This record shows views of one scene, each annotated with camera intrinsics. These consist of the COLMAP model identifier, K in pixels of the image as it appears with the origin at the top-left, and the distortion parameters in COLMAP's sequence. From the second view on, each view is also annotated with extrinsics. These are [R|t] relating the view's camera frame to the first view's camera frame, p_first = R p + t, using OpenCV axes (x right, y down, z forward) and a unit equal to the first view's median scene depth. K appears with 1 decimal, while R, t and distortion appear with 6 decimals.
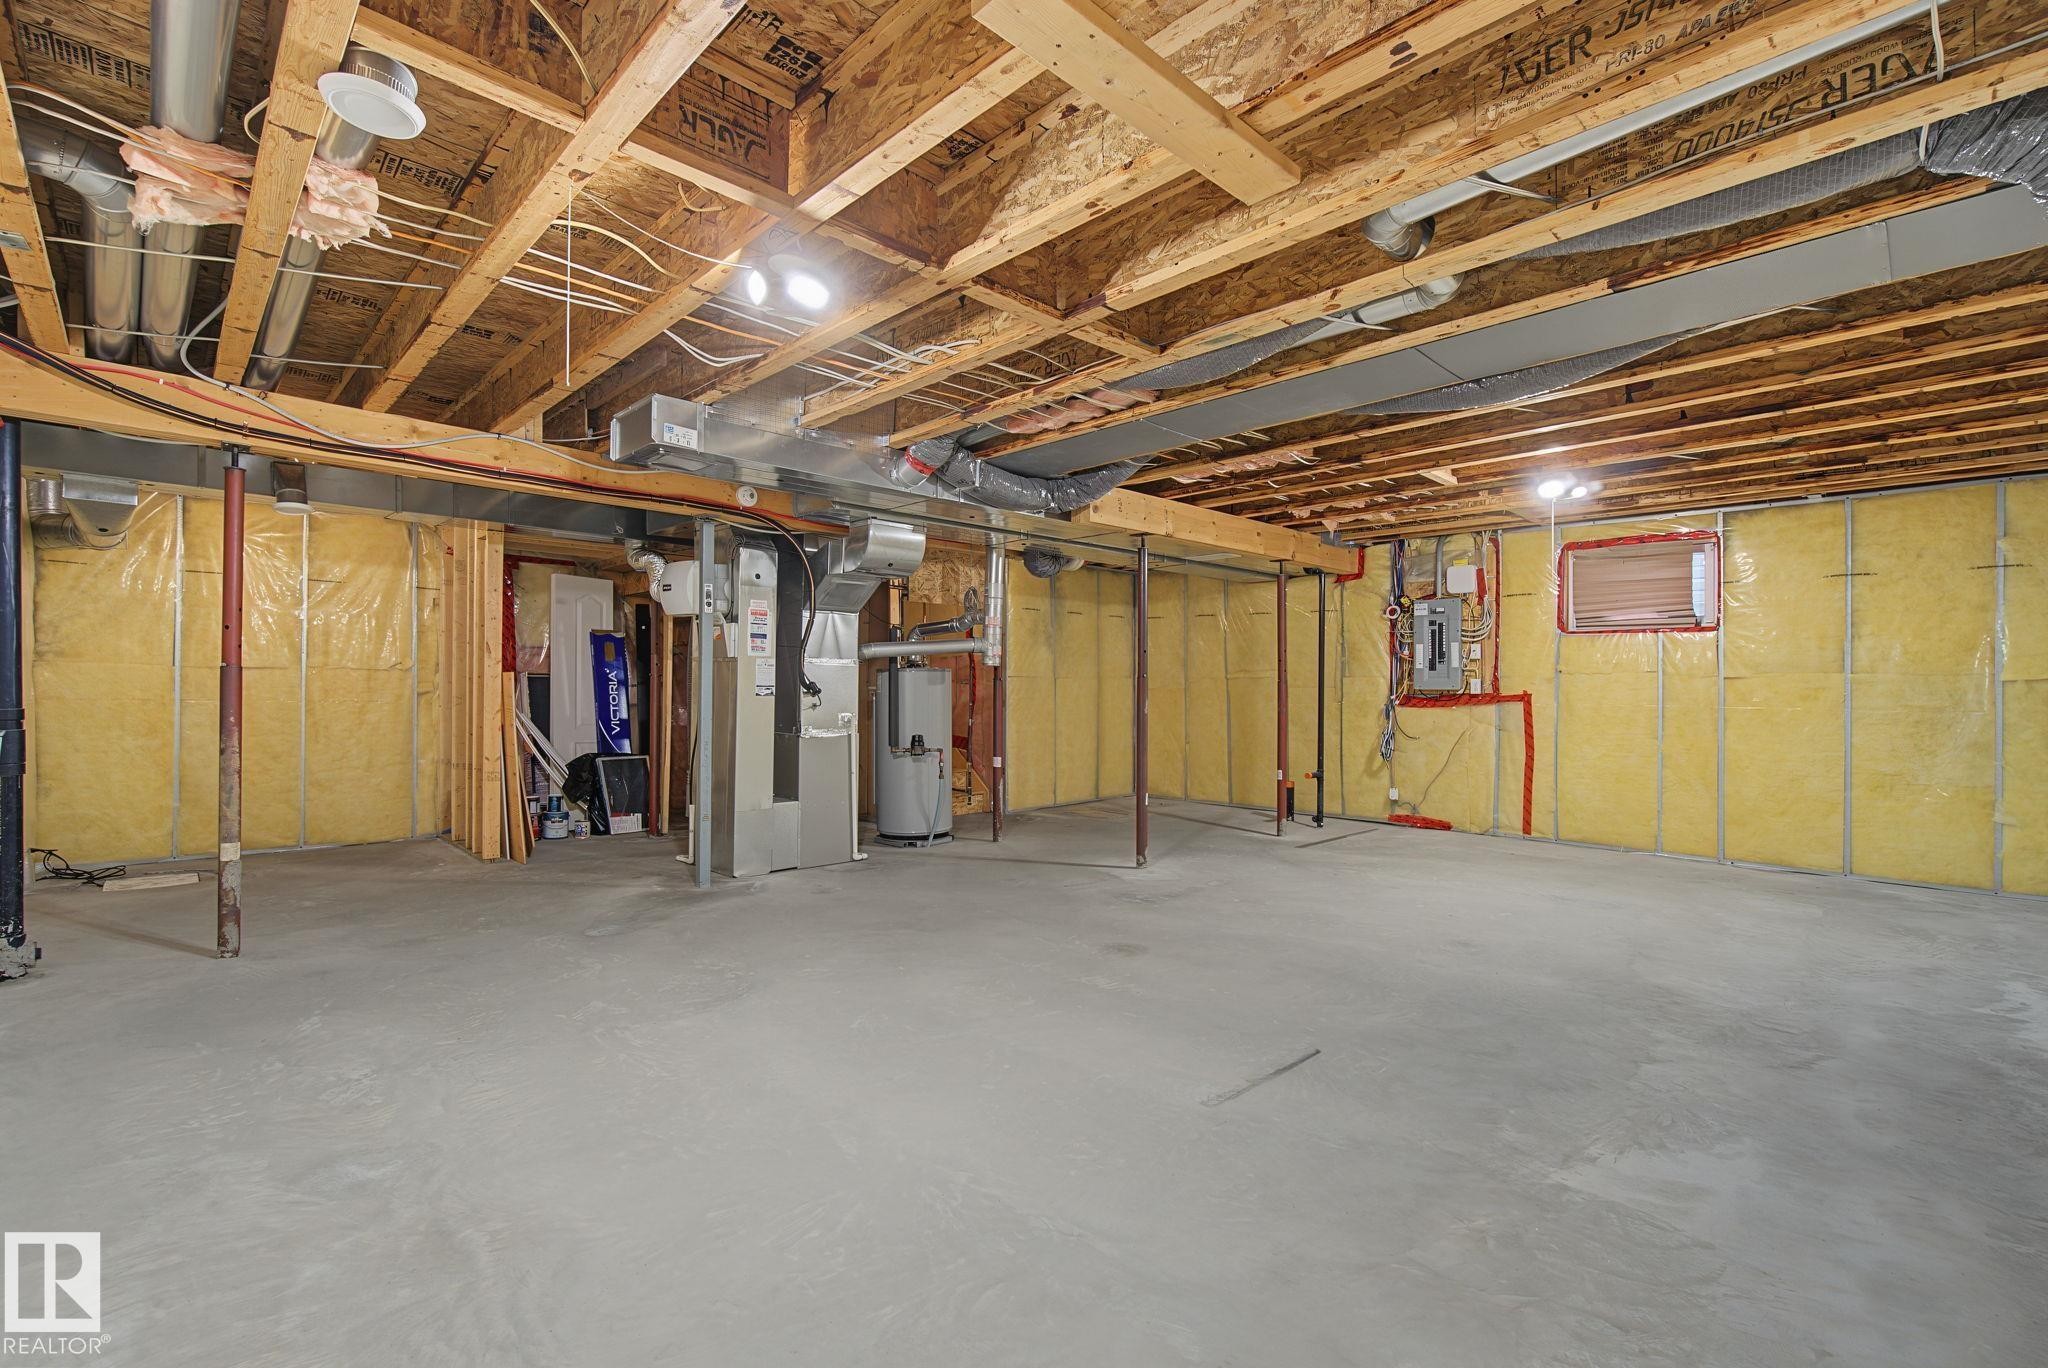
lens RADIAL K [[889.5, 0, 1034.4], [0, 889.5, 684.7], [0, 0, 1]] dist [-0.005824, -0.000157]
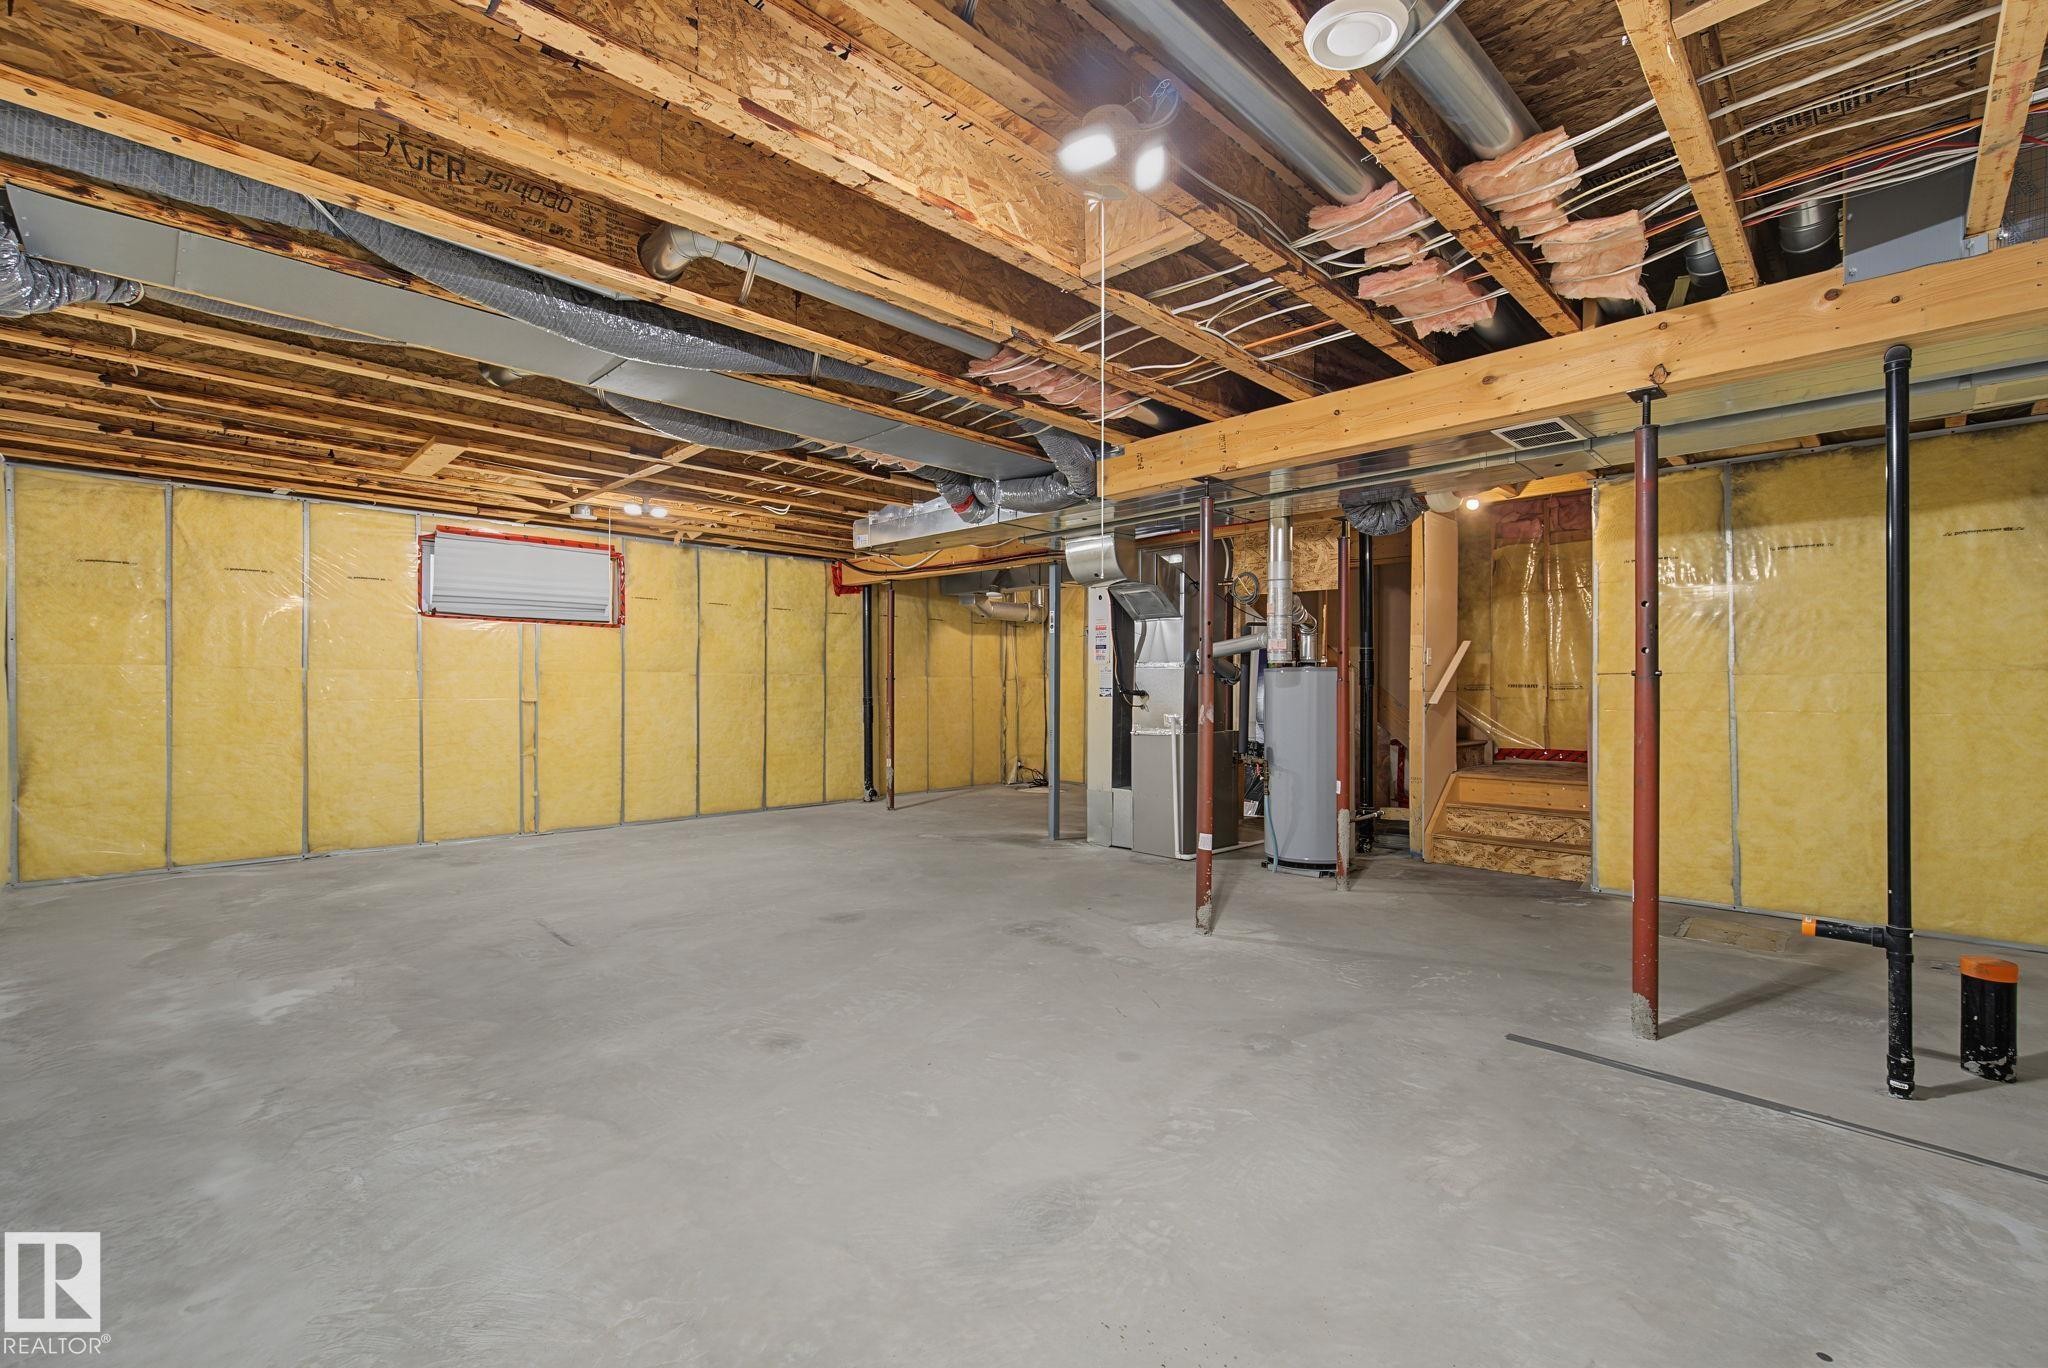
lens RADIAL K [[889.5, 0, 1034.5], [0, 889.5, 685.0], [0, 0, 1]] dist [-0.005824, -0.000157]
pose [[0.015028, -0.007750, -0.999857, 1.571459], [-0.001273, 0.999969, -0.007770, 0.011456], [0.999886, 0.001390, 0.015018, 1.549585]]
